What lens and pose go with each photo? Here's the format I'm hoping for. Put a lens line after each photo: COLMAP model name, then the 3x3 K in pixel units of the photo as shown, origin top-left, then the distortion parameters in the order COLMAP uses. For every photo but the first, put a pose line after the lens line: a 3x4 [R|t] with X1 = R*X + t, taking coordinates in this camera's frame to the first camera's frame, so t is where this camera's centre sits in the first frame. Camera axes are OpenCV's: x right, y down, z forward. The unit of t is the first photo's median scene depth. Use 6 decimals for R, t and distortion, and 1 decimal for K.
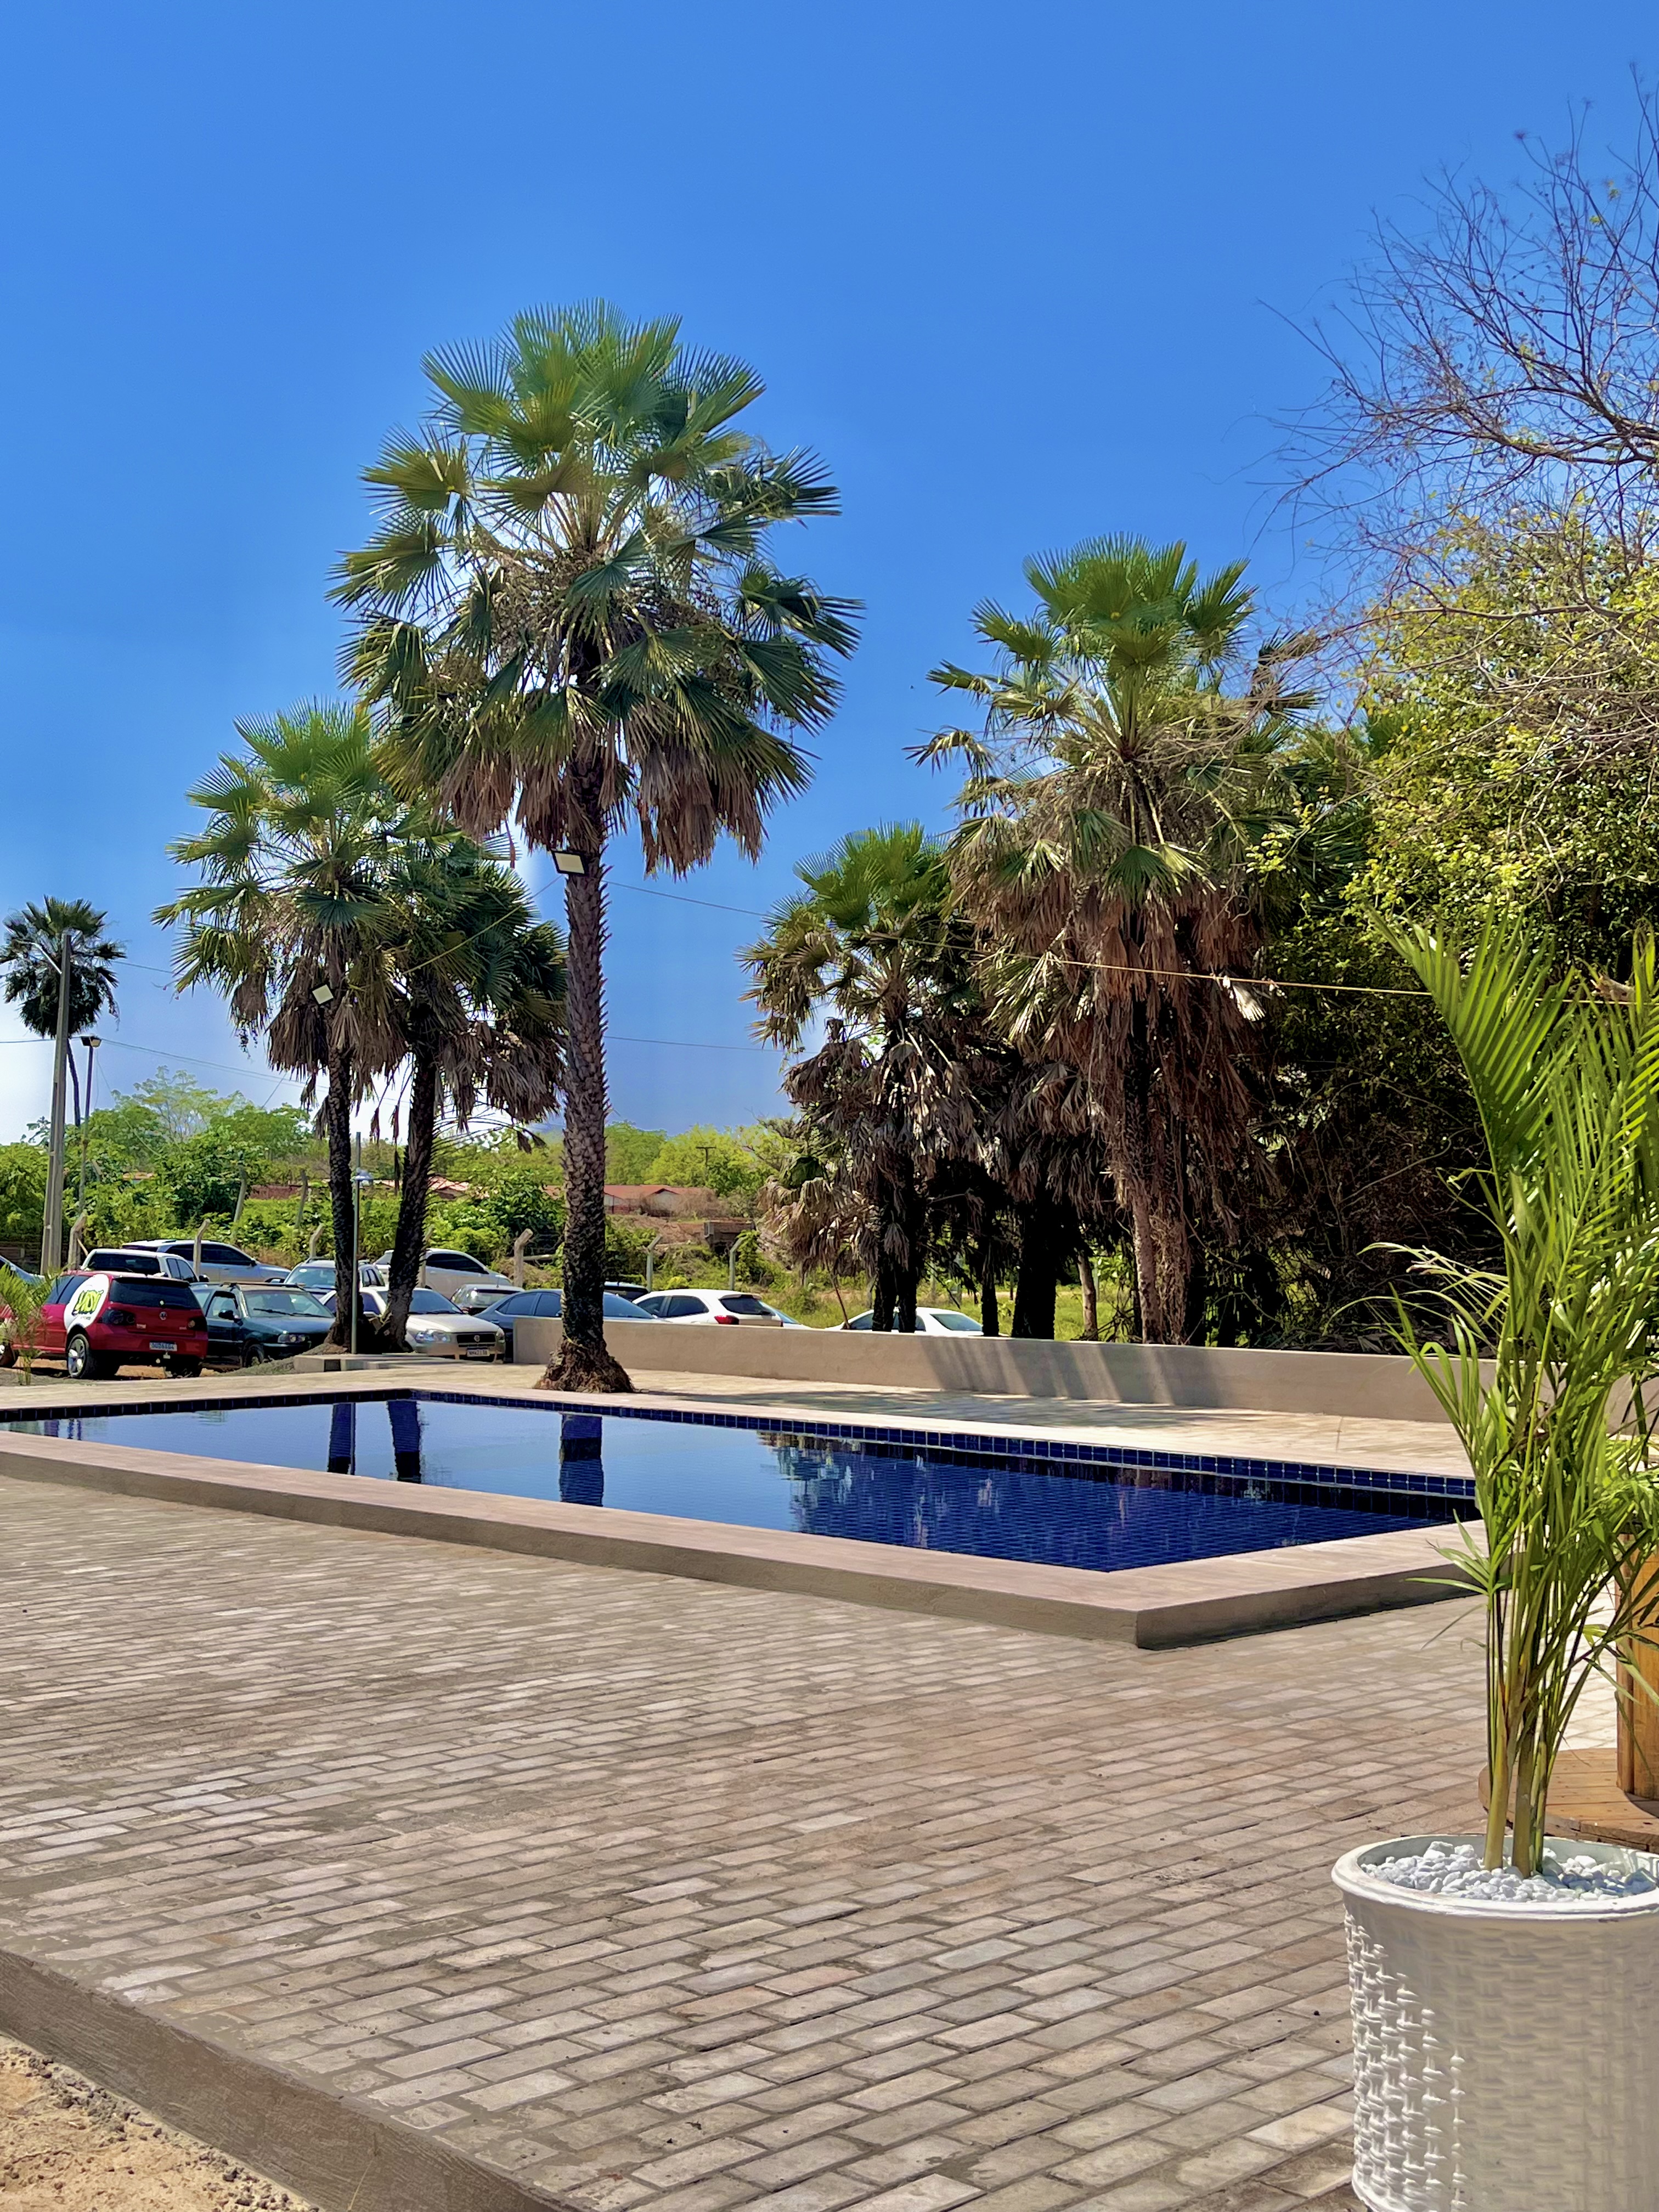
lens RADIAL K [[2402.2, 0, 829.5], [0, 2402.2, 1106.0], [0, 0, 1]] dist [0.073103, -0.001242]
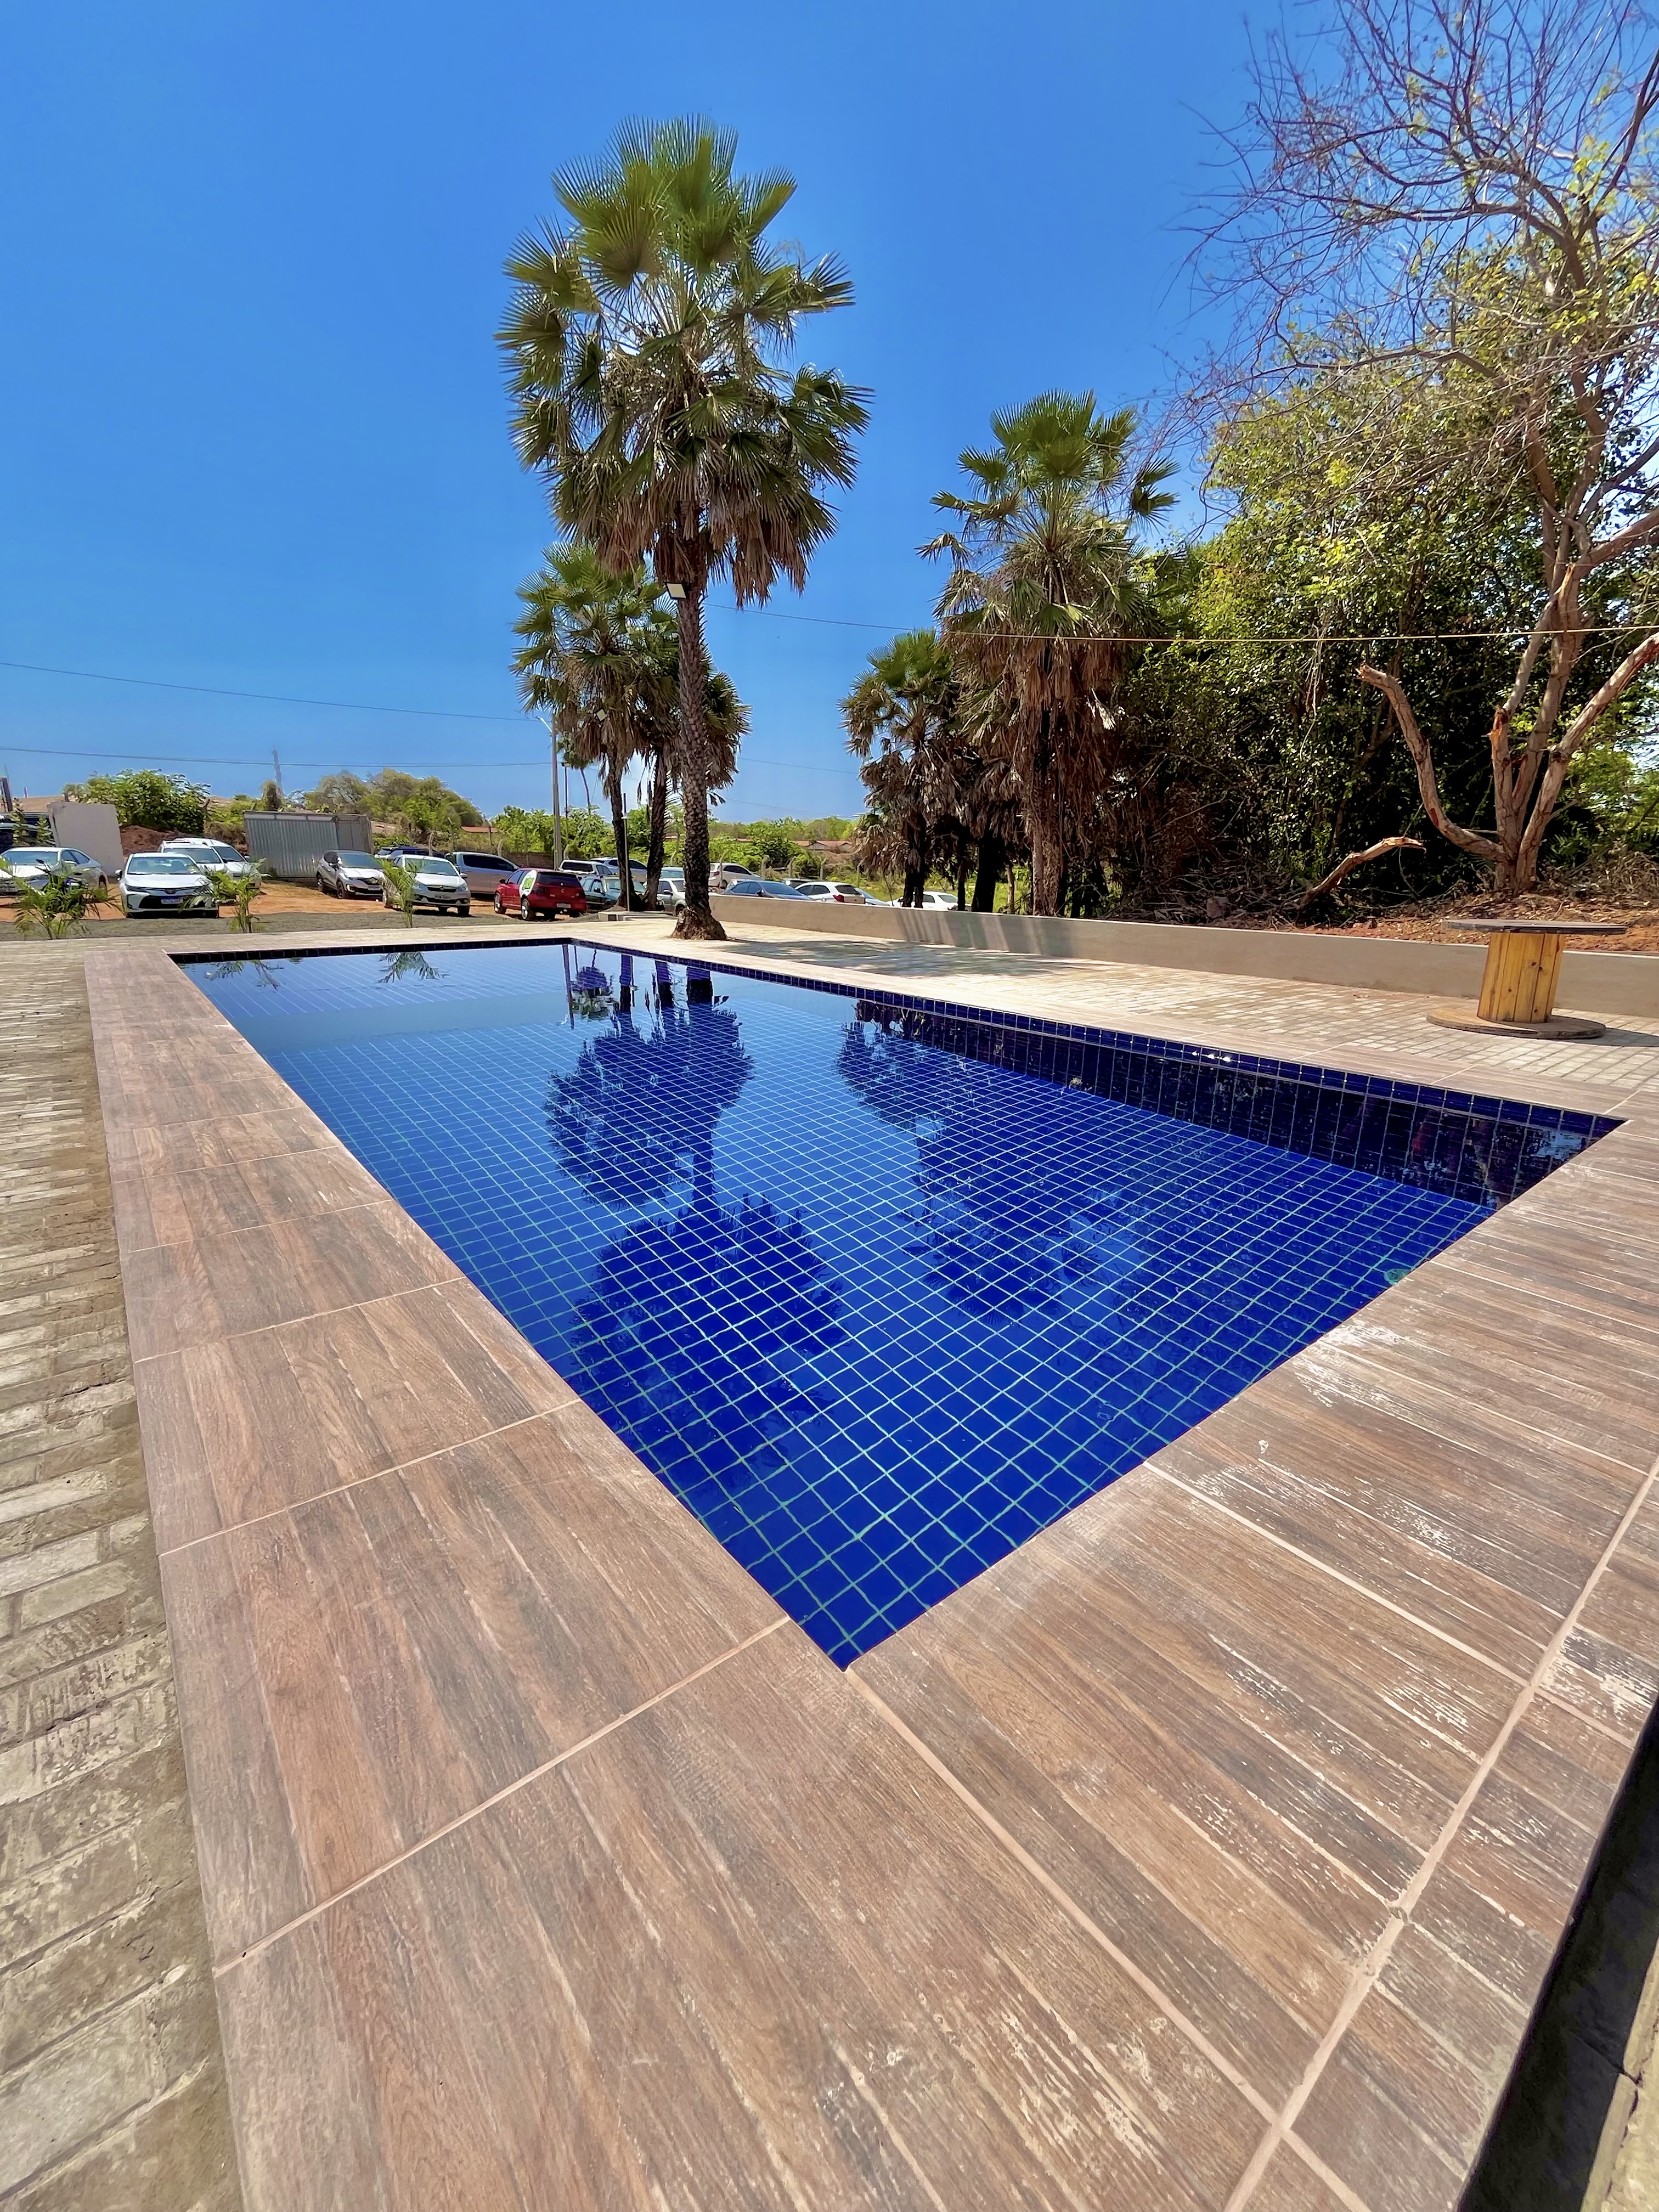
lens RADIAL K [[893.9, 0, 845.0], [0, 893.9, 1105.4], [0, 0, 1]] dist [-0.000946, 0.000021]
pose [[0.996959, 0.030307, -0.071790, 0.036338], [-0.006328, 0.949714, 0.313054, 0.023088], [0.077668, -0.311648, 0.947018, 0.267759]]
